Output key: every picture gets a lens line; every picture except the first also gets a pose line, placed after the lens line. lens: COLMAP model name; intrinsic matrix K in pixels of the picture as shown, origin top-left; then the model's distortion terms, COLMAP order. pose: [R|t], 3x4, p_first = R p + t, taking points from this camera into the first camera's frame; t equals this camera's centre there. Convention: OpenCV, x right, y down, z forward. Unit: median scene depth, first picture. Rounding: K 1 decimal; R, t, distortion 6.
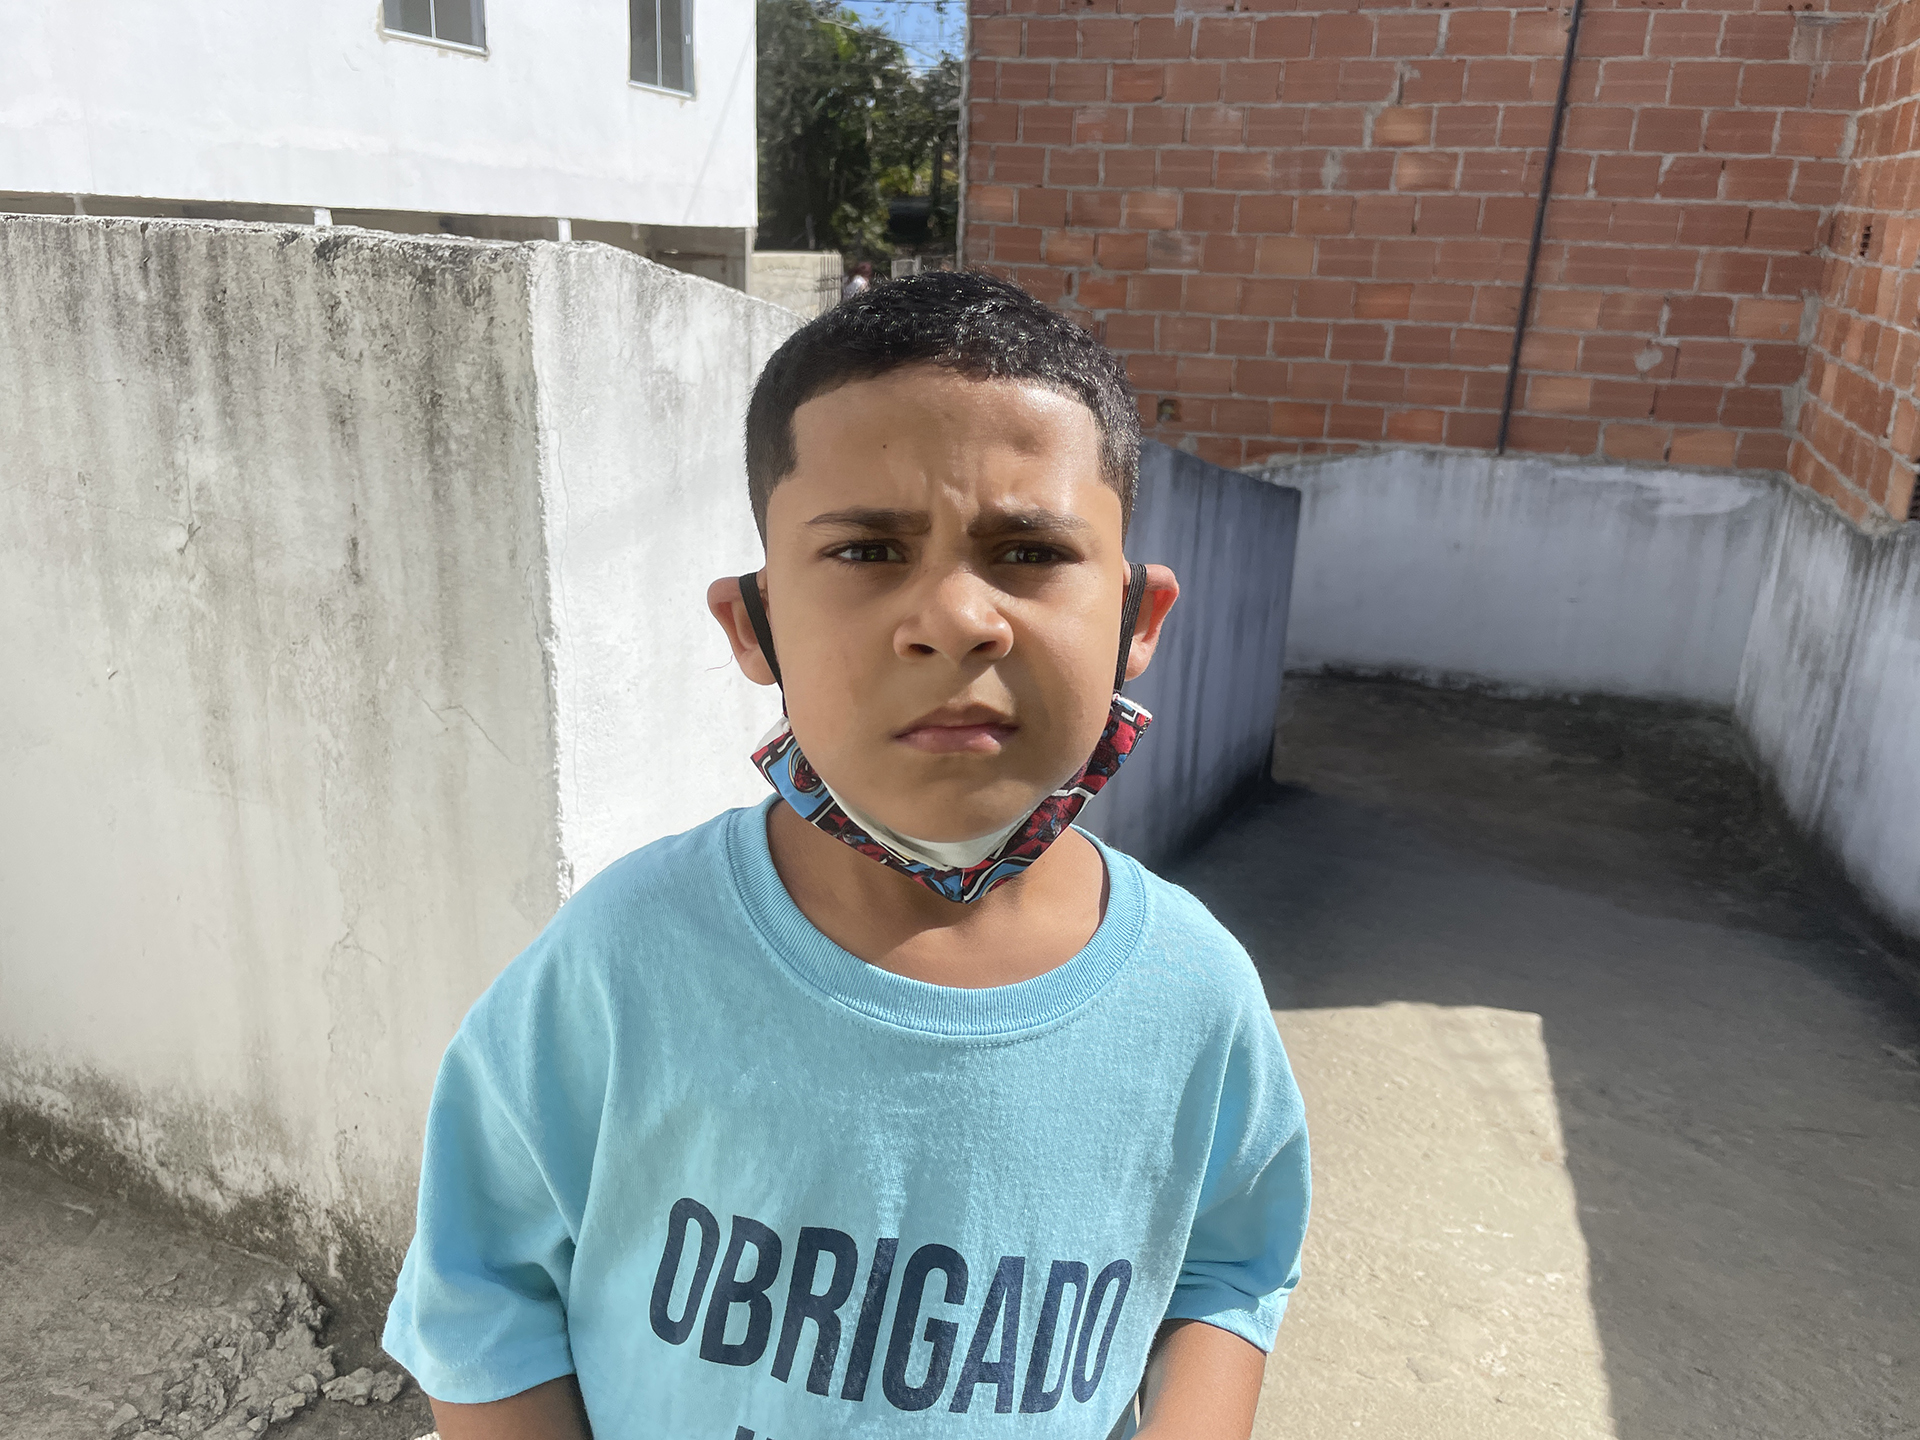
lens RADIAL K [[1475.9, 0, 965.2], [0, 1475.9, 742.2], [0, 0, 1]] dist [0.081470, -0.124078]
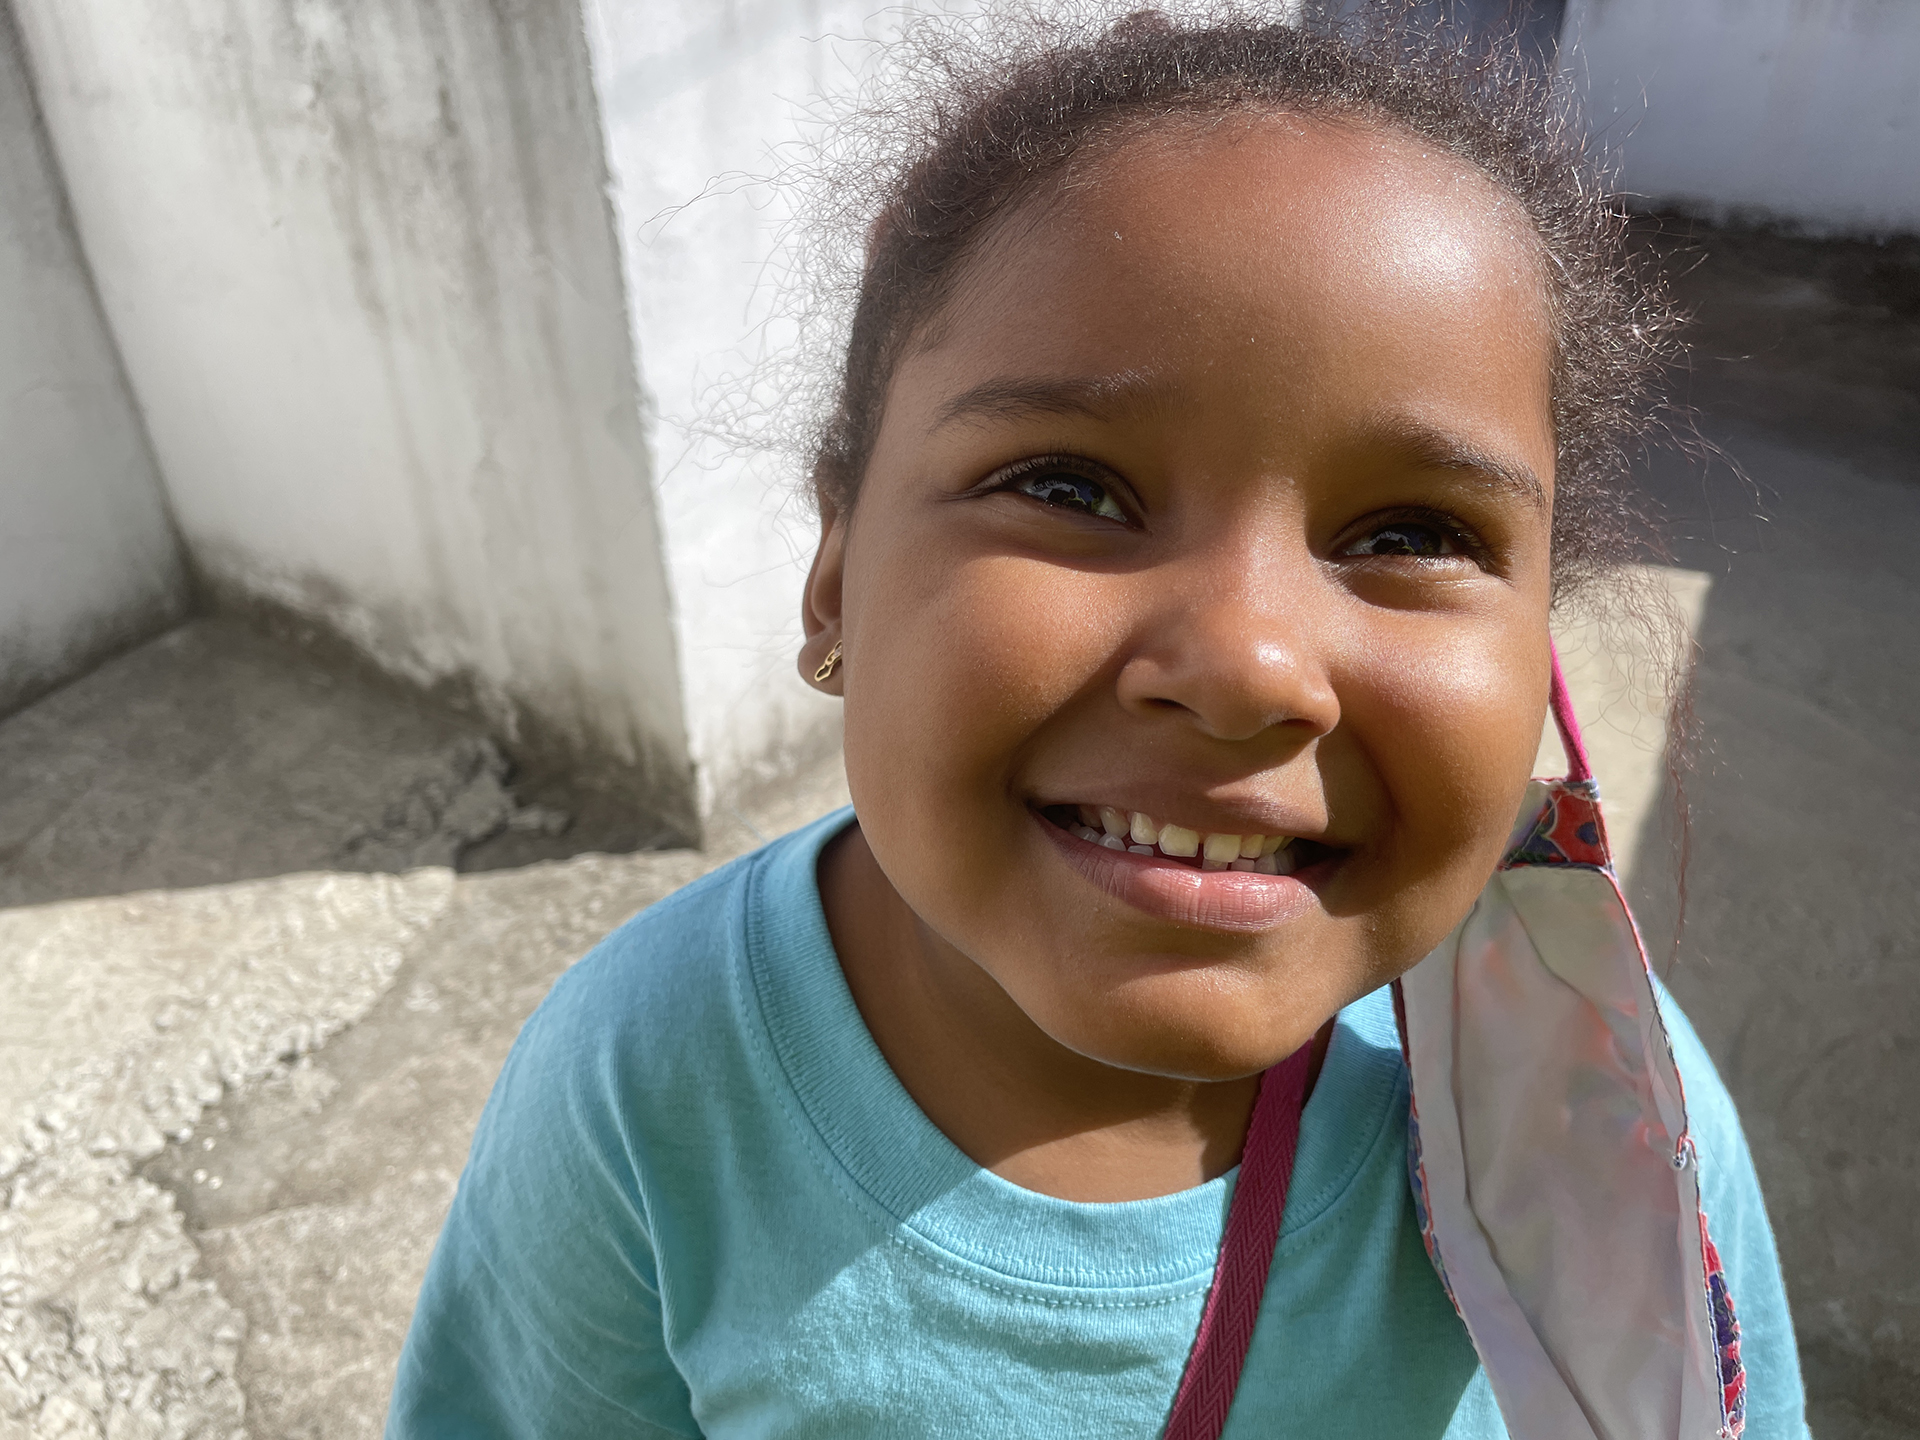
lens RADIAL K [[1475.9, 0, 953.6], [0, 1475.9, 736.7], [0, 0, 1]] dist [0.081470, -0.124078]
pose [[0.983818, 0.049413, -0.172222, 0.036863], [0.001585, 0.958781, 0.284142, 0.001804], [0.179163, -0.279817, 0.943188, -0.023552]]
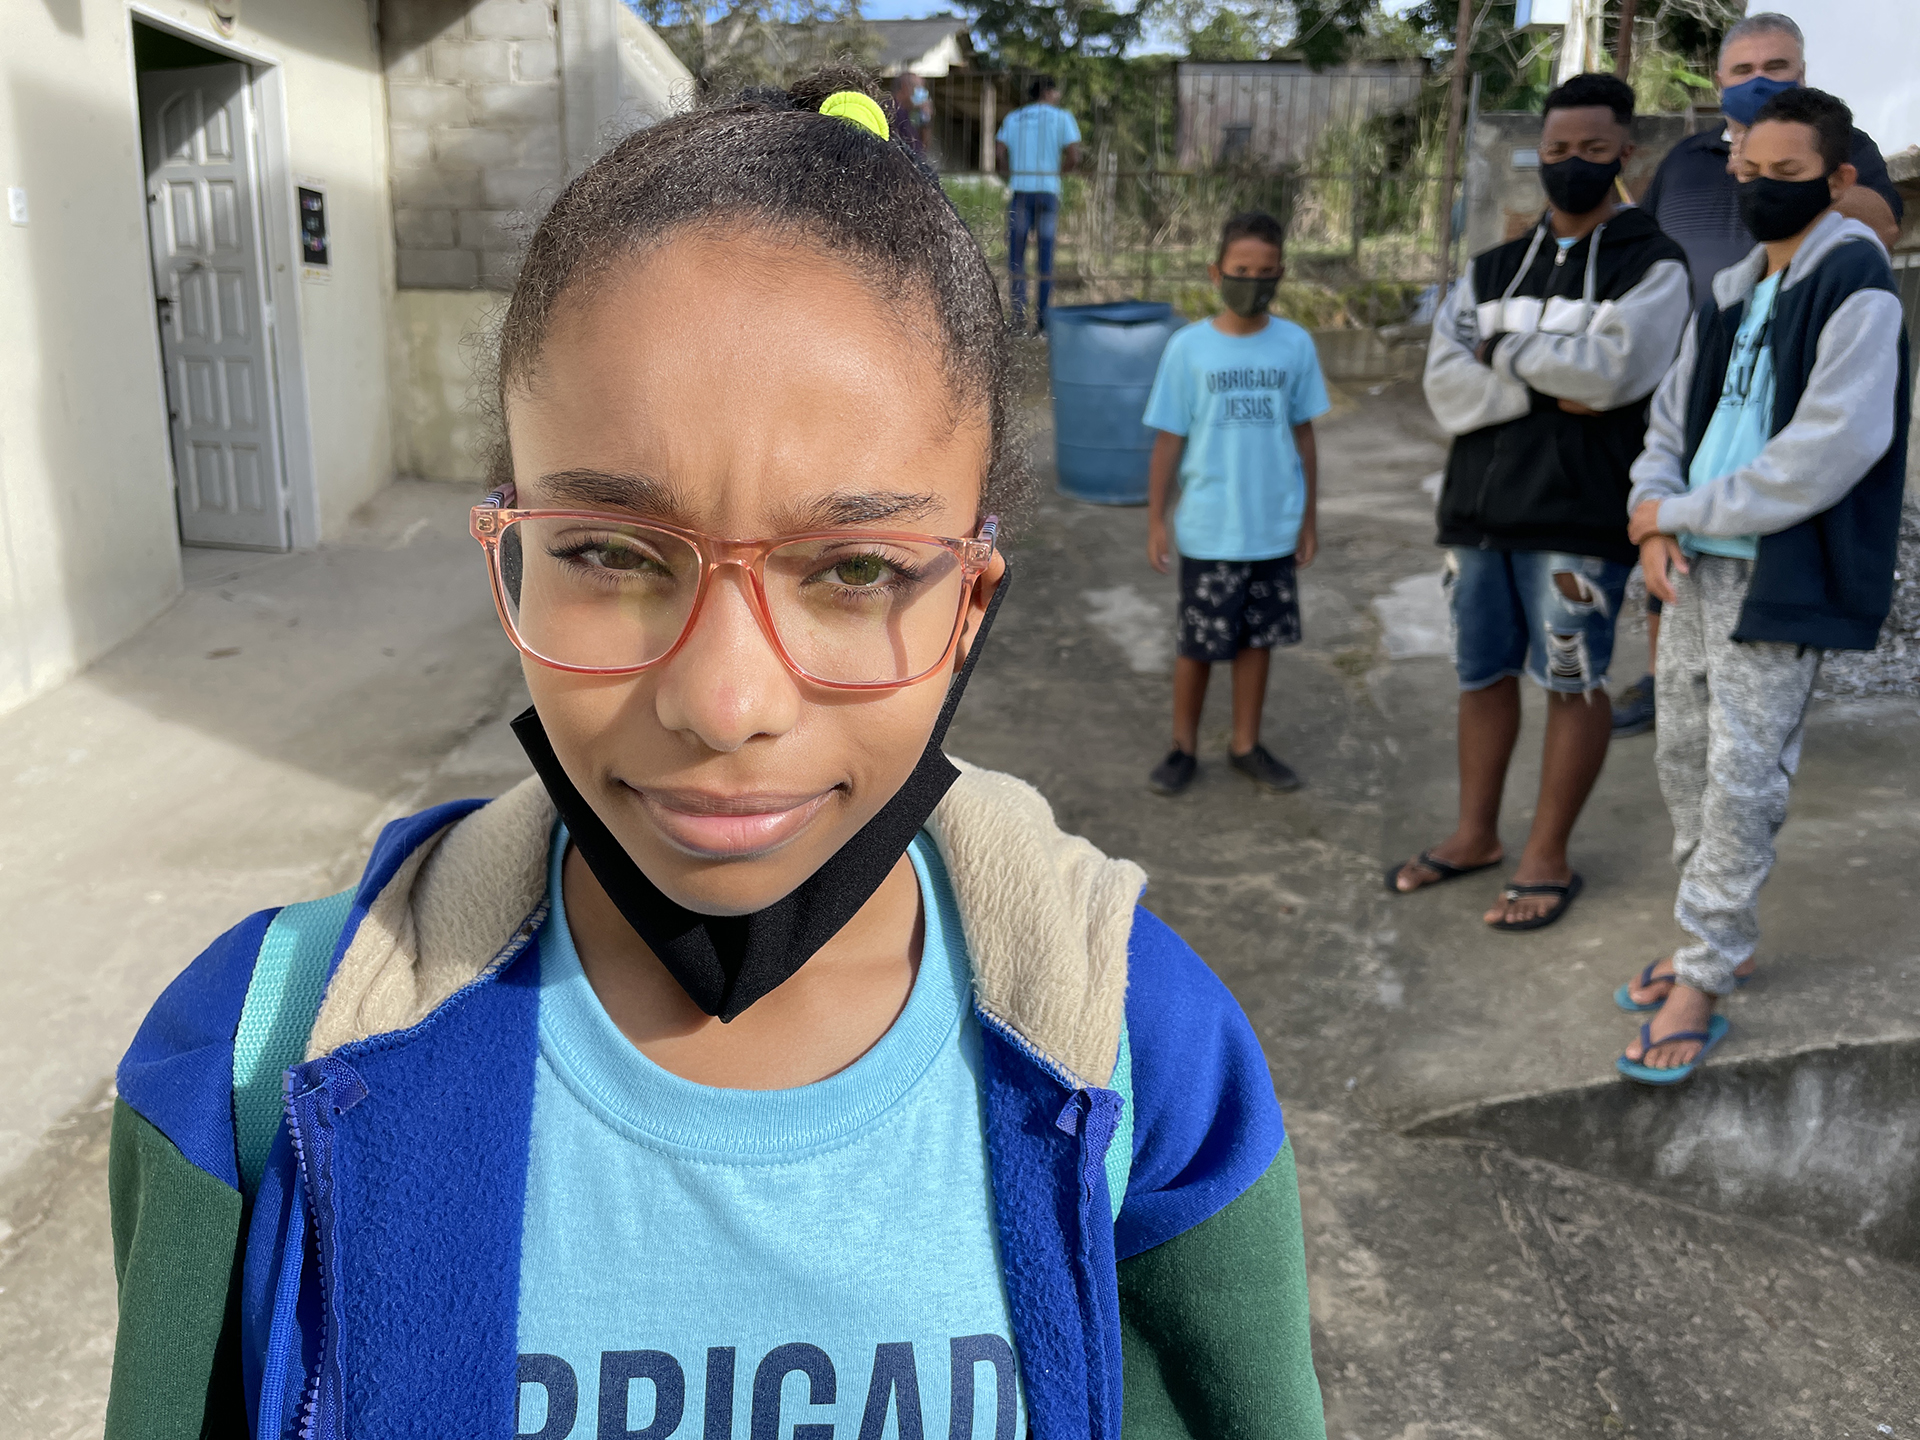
lens RADIAL K [[1475.9, 0, 922.3], [0, 1475.9, 725.5], [0, 0, 1]] dist [0.081470, -0.124078]
pose [[0.964686, -0.073425, 0.252963, -0.395531], [0.087414, 0.995178, -0.044497, -0.180673], [-0.248476, 0.065038, 0.966452, 1.219798]]
